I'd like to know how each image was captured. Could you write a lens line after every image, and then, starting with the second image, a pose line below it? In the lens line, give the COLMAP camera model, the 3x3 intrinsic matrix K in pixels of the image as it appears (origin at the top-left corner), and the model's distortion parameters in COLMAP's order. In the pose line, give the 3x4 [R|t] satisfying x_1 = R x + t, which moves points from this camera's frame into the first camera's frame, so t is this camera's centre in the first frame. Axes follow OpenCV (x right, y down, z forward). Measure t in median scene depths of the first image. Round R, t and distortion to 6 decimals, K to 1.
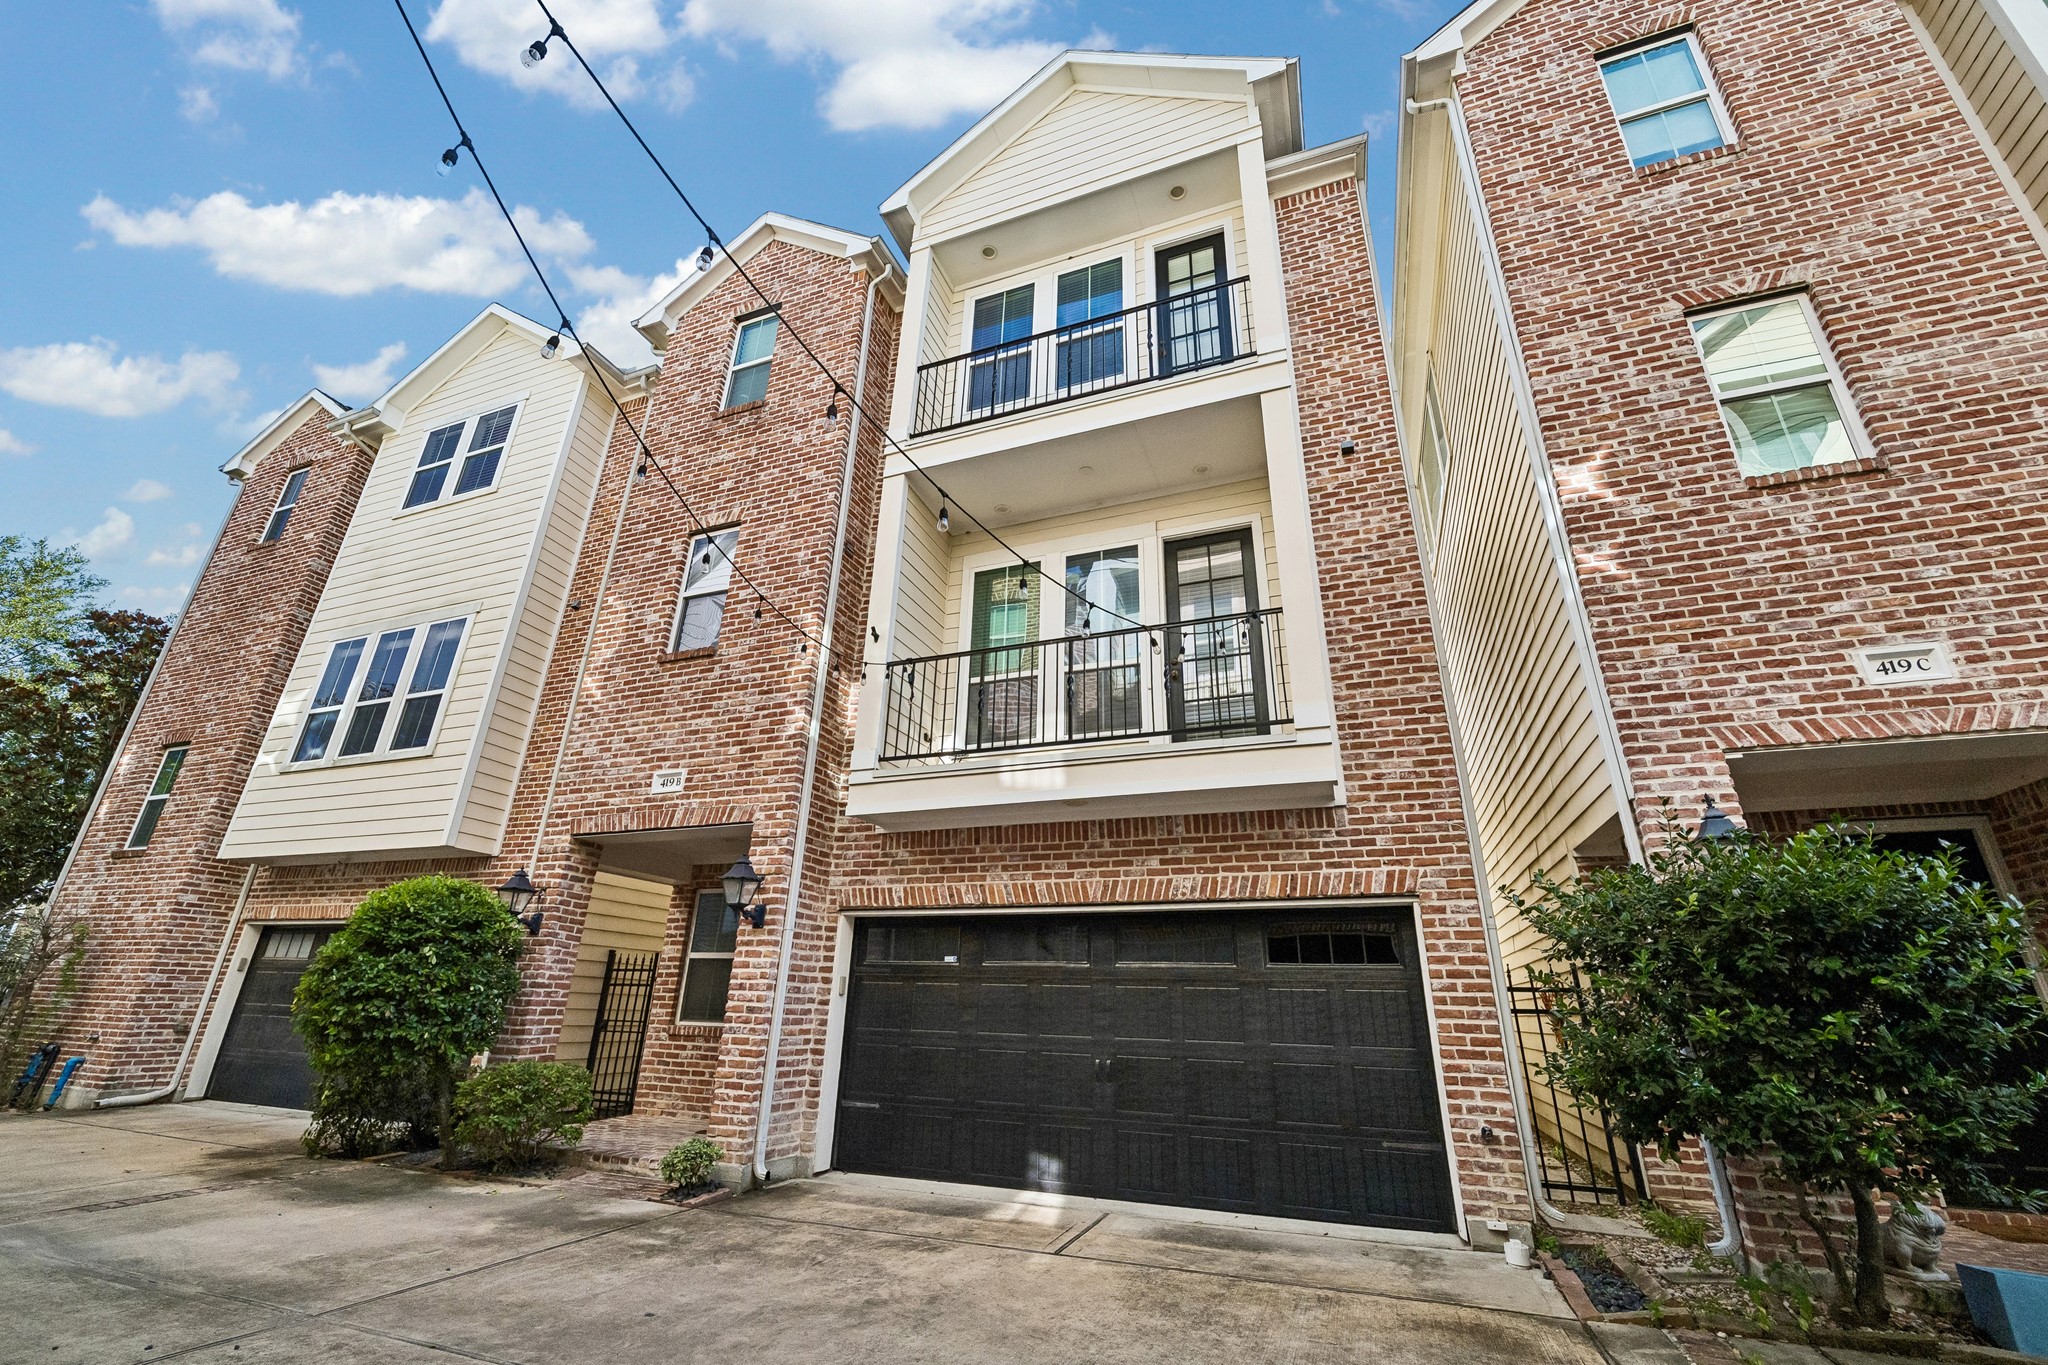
lens RADIAL K [[811.7, 0, 923.7], [0, 811.7, 678.6], [0, 0, 1]] dist [0.001066, -0.000206]
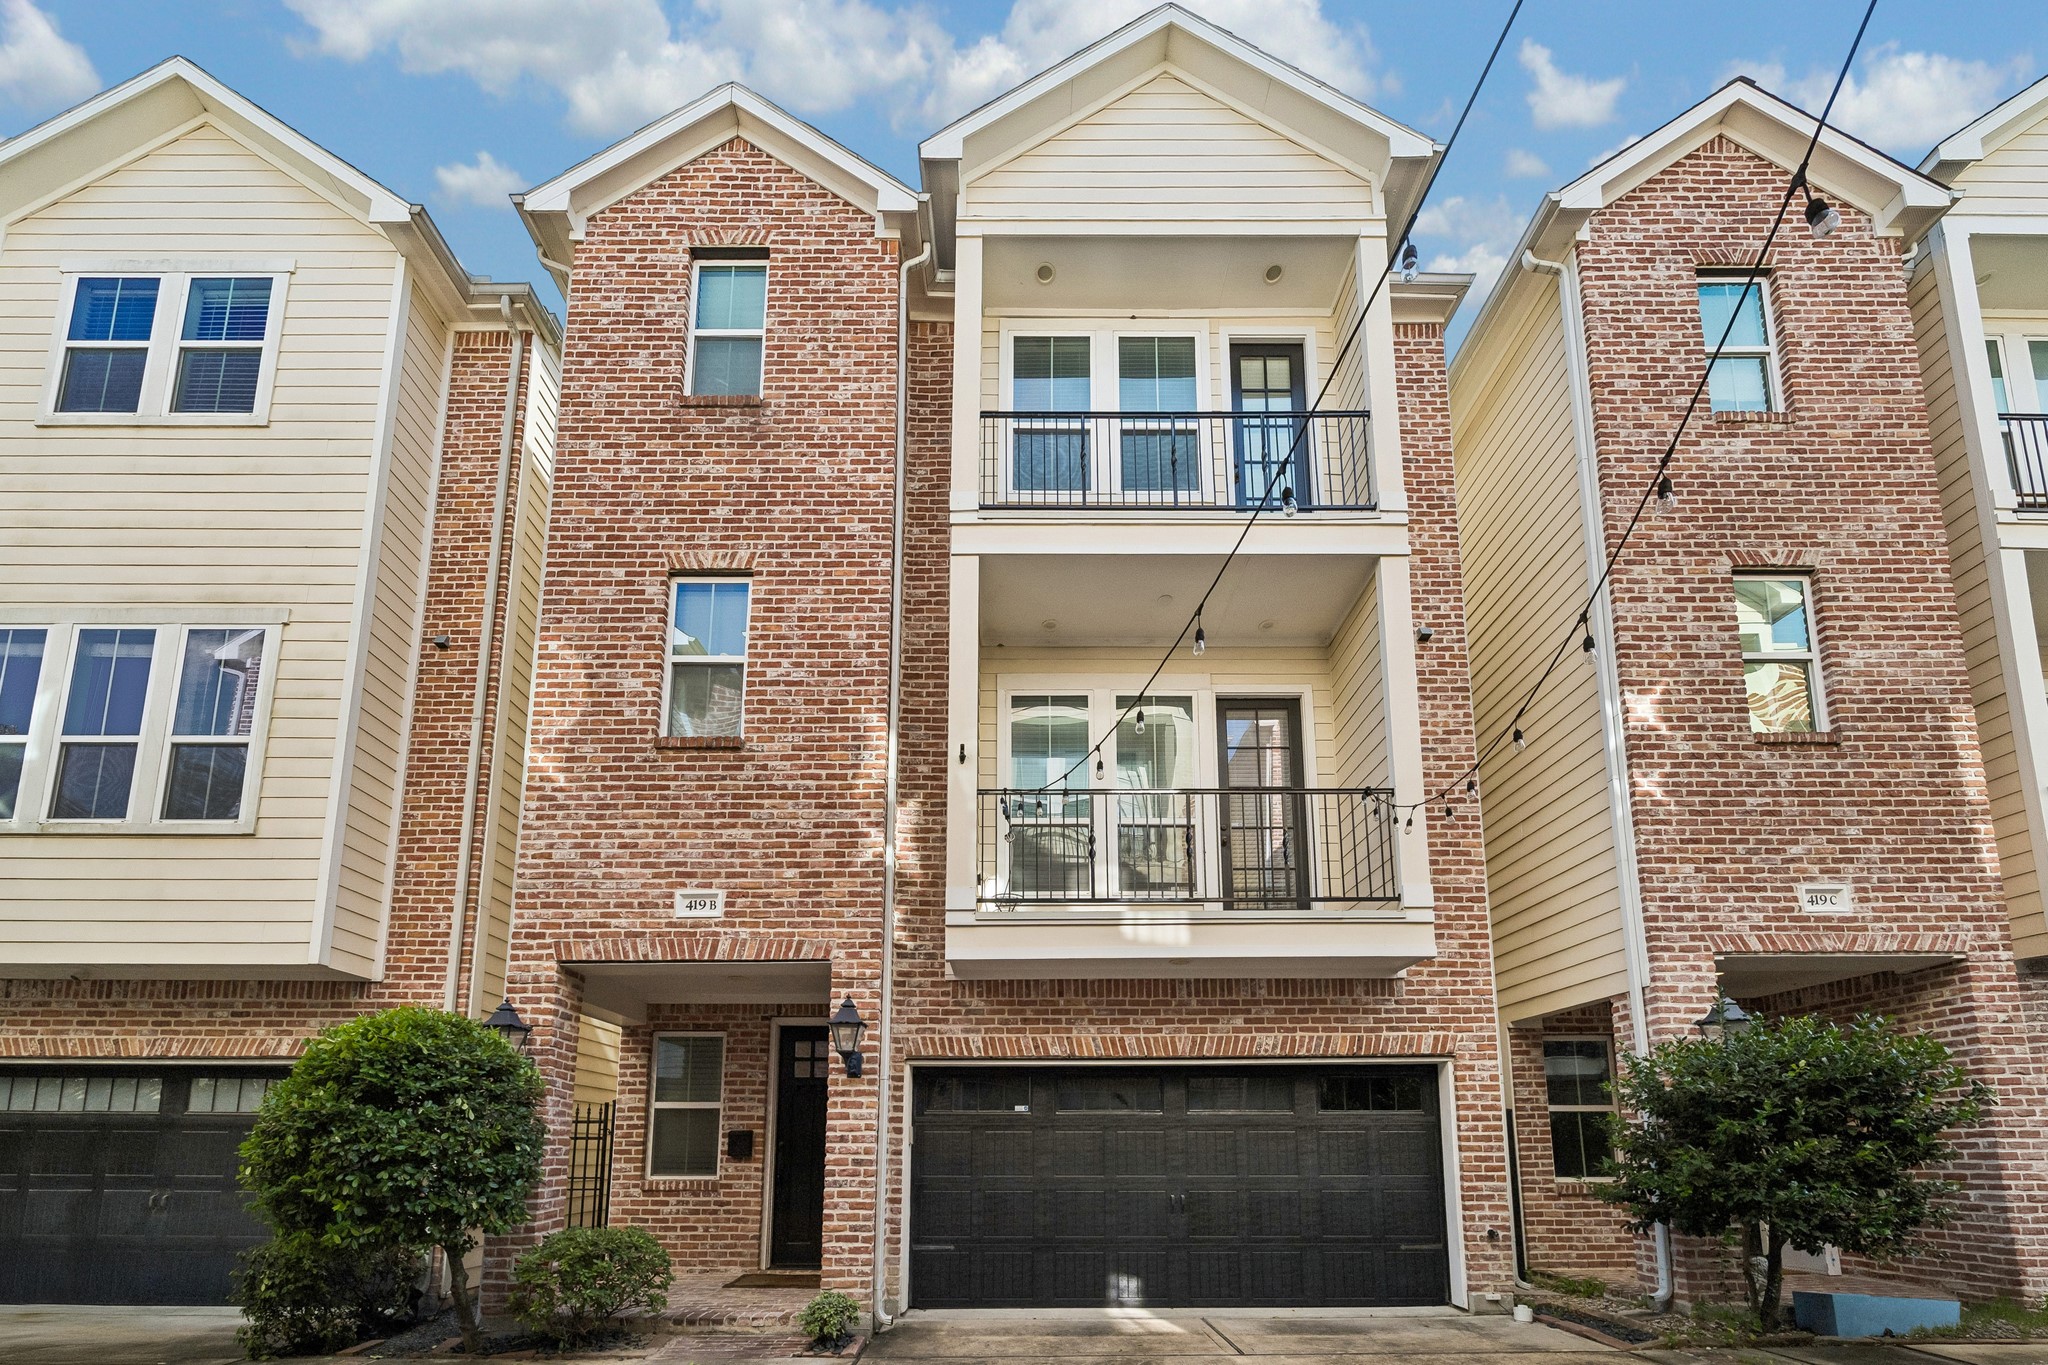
lens RADIAL K [[830.6, 0, 892.5], [0, 830.6, 1043.6], [0, 0, 1]] dist [0.000452, 0.000438]
pose [[0.927166, 0.022049, 0.374000, -0.527768], [-0.118024, 0.964628, 0.235717, 0.051017], [-0.355574, -0.262690, 0.896973, 0.175098]]
